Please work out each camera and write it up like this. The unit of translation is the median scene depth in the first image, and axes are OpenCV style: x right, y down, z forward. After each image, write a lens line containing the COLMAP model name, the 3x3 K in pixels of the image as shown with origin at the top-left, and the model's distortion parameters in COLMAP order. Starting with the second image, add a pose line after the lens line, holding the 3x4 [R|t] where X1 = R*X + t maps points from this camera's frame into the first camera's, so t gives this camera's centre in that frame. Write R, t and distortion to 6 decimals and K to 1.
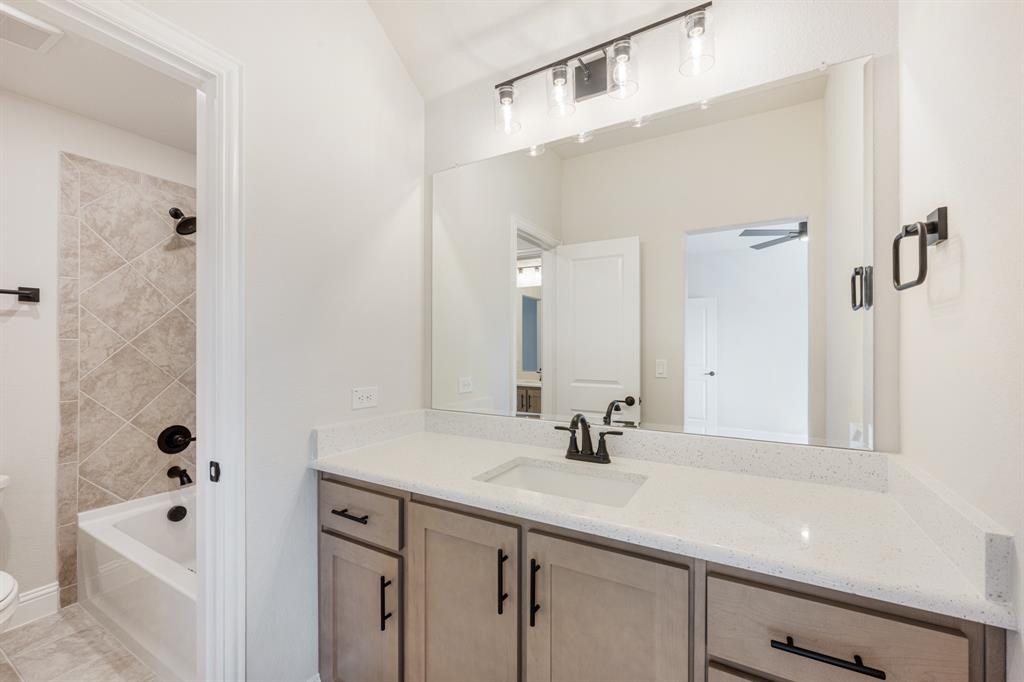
lens RADIAL K [[407.1, 0, 506.0], [0, 407.1, 348.2], [0, 0, 1]] dist [-0.009001, -0.000014]
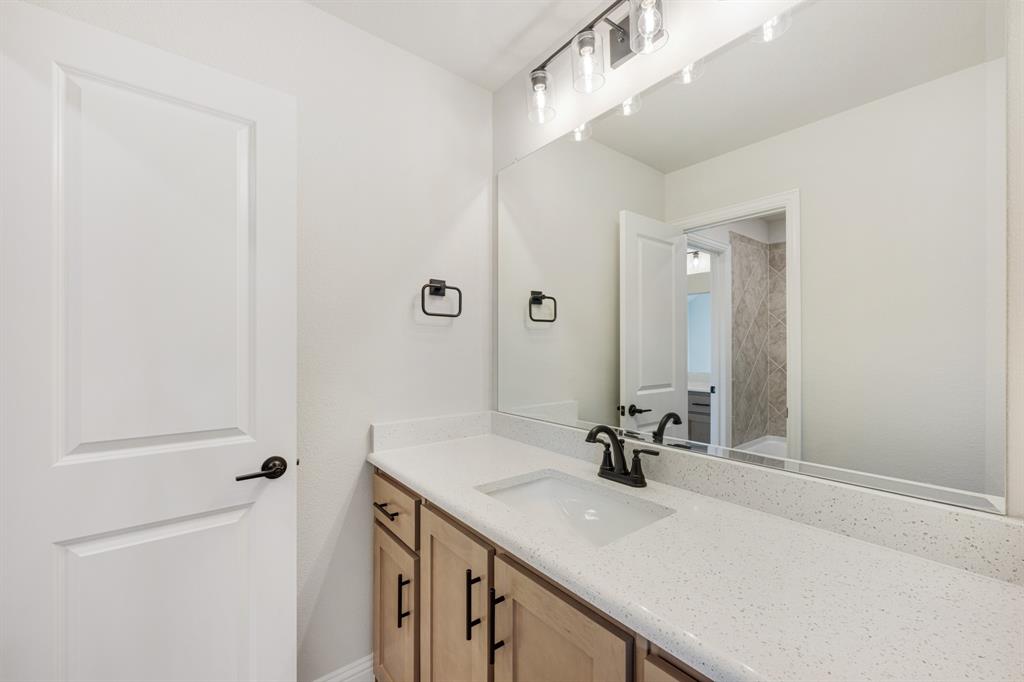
lens RADIAL K [[407.1, 0, 507.0], [0, 407.1, 345.4], [0, 0, 1]] dist [-0.009001, -0.000014]
pose [[0.941941, -0.008910, -0.335660, 0.261225], [0.005842, 0.999931, -0.010147, -0.003556], [0.335727, 0.007596, 0.941929, 0.106116]]
